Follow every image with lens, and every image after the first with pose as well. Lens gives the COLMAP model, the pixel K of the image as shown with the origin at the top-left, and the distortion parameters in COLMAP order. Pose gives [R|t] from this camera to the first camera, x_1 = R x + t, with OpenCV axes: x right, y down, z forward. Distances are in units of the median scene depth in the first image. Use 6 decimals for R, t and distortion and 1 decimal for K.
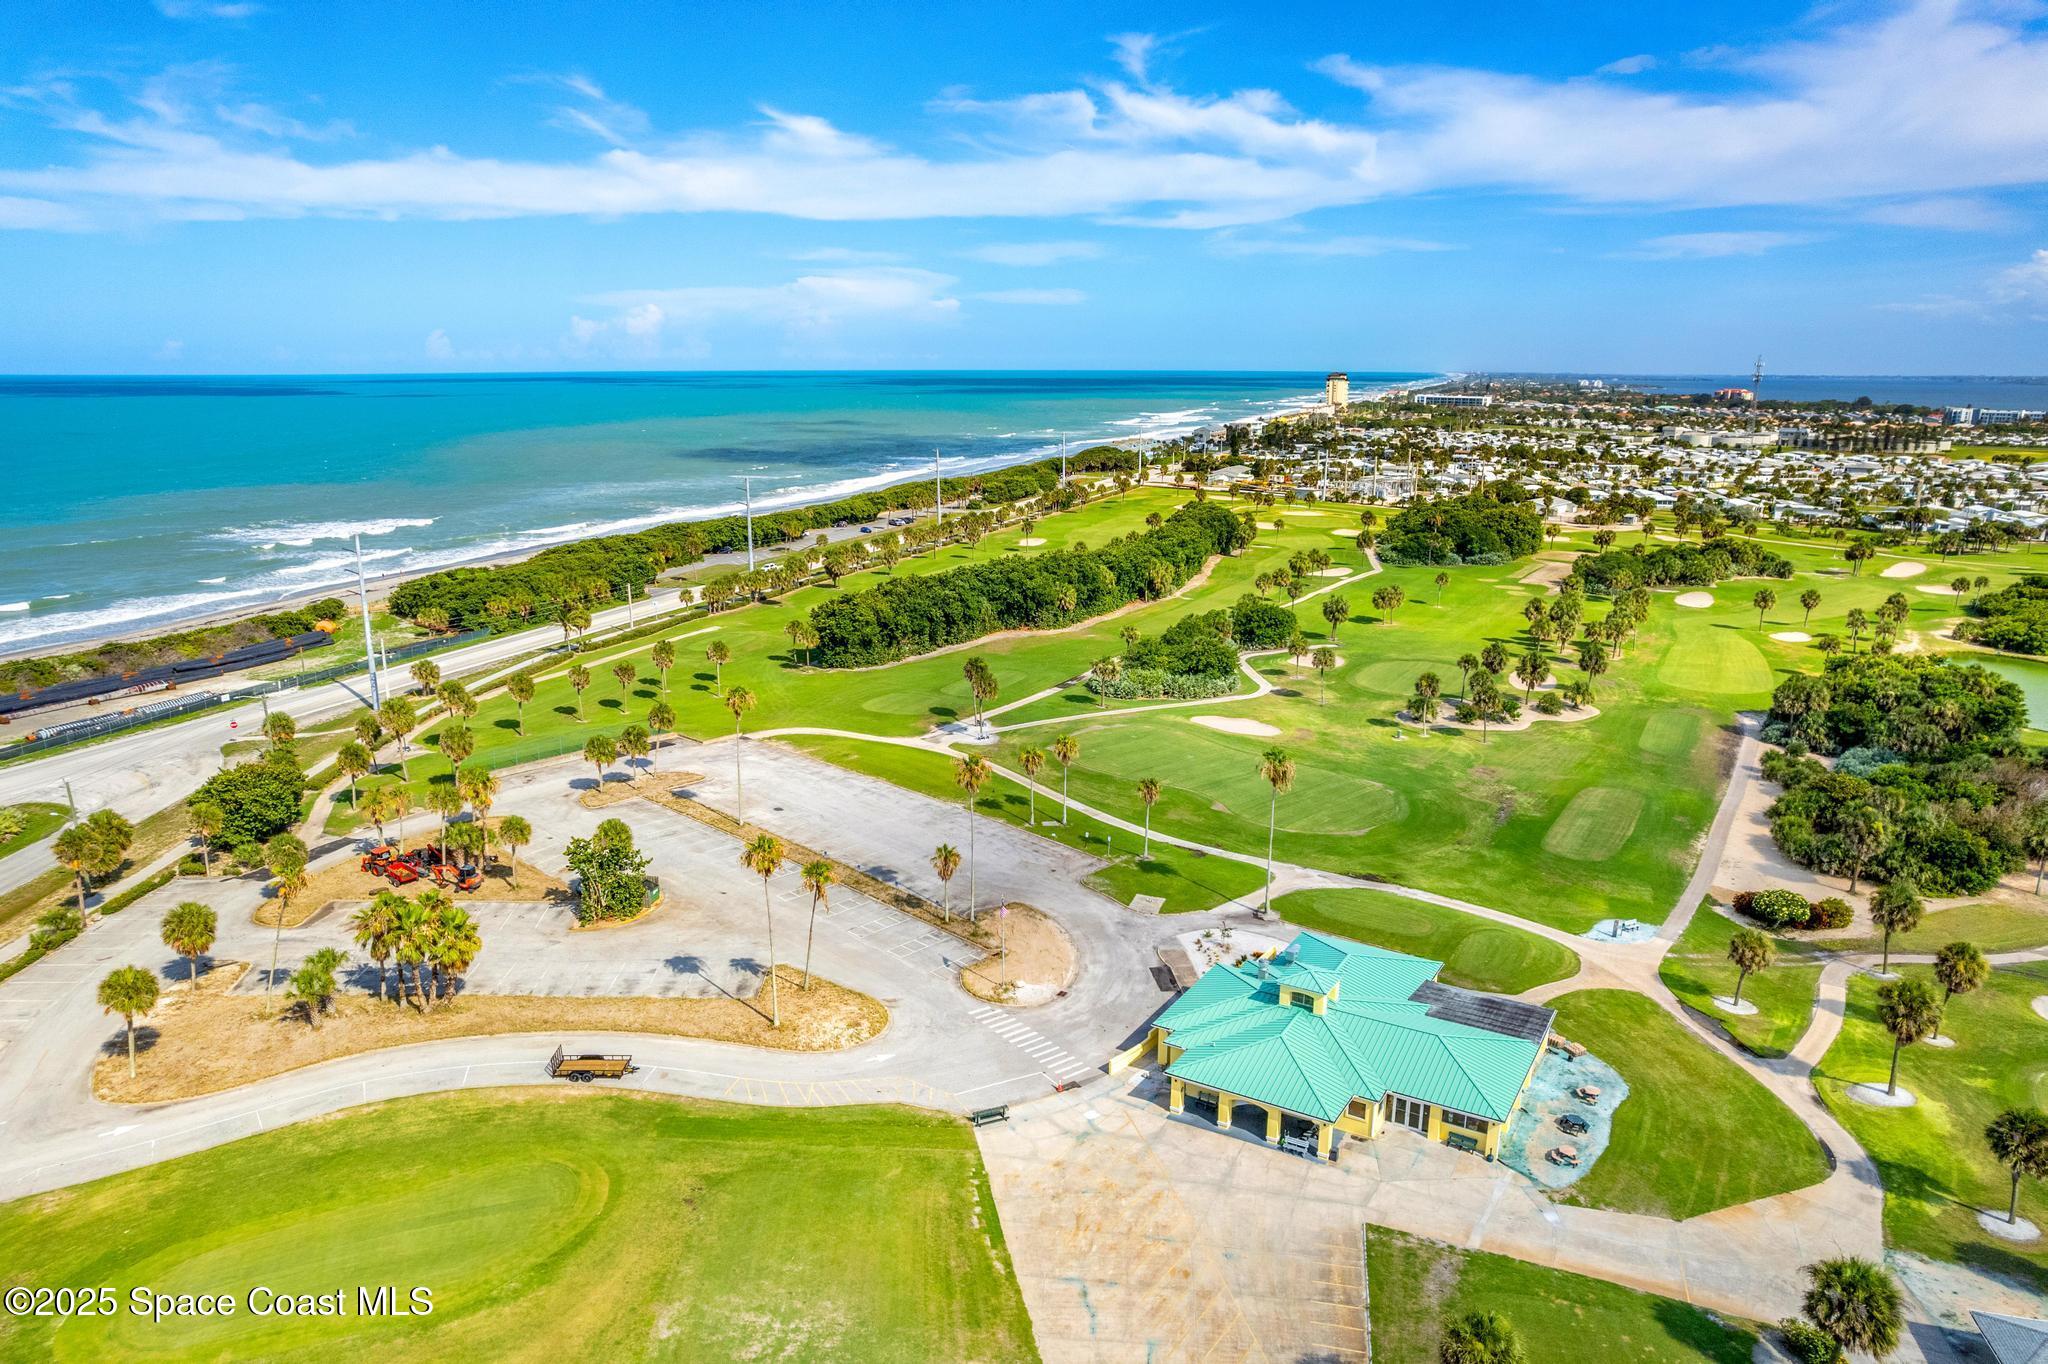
lens RADIAL K [[1324.5, 0, 1024.0], [0, 1324.5, 682.0], [0, 0, 1]] dist [-0.071167, 0.058730]
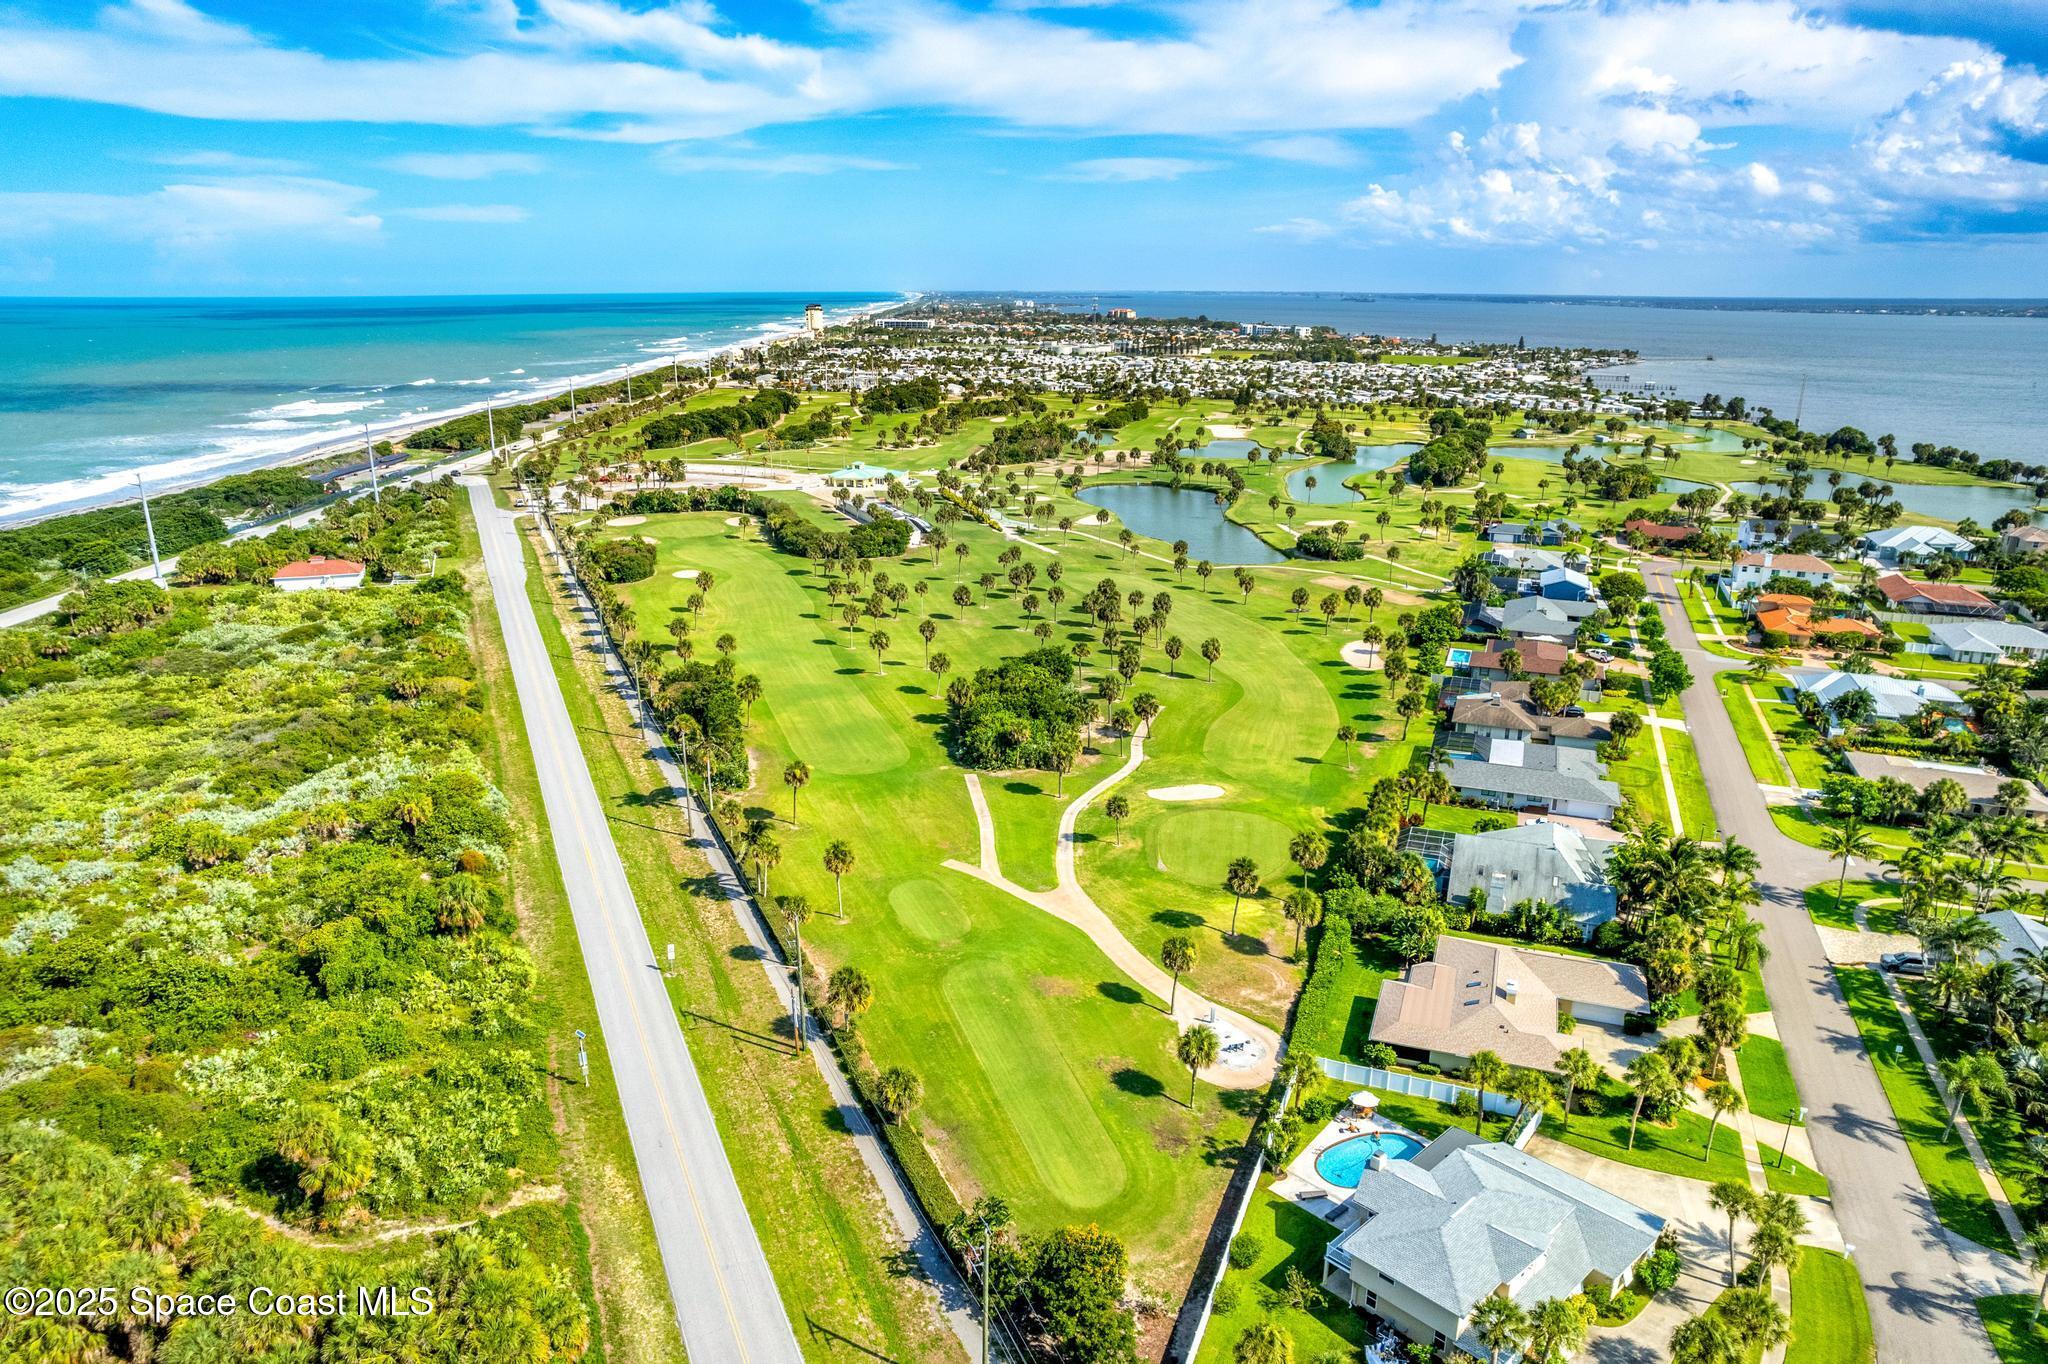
lens RADIAL K [[1324.5, 0, 1024.0], [0, 1324.5, 682.0], [0, 0, 1]] dist [-0.071167, 0.058730]
pose [[0.924993, -0.110079, 0.363690, -0.069729], [0.089190, 0.993277, 0.073795, 0.046835], [-0.369368, -0.035823, 0.928592, -0.244802]]
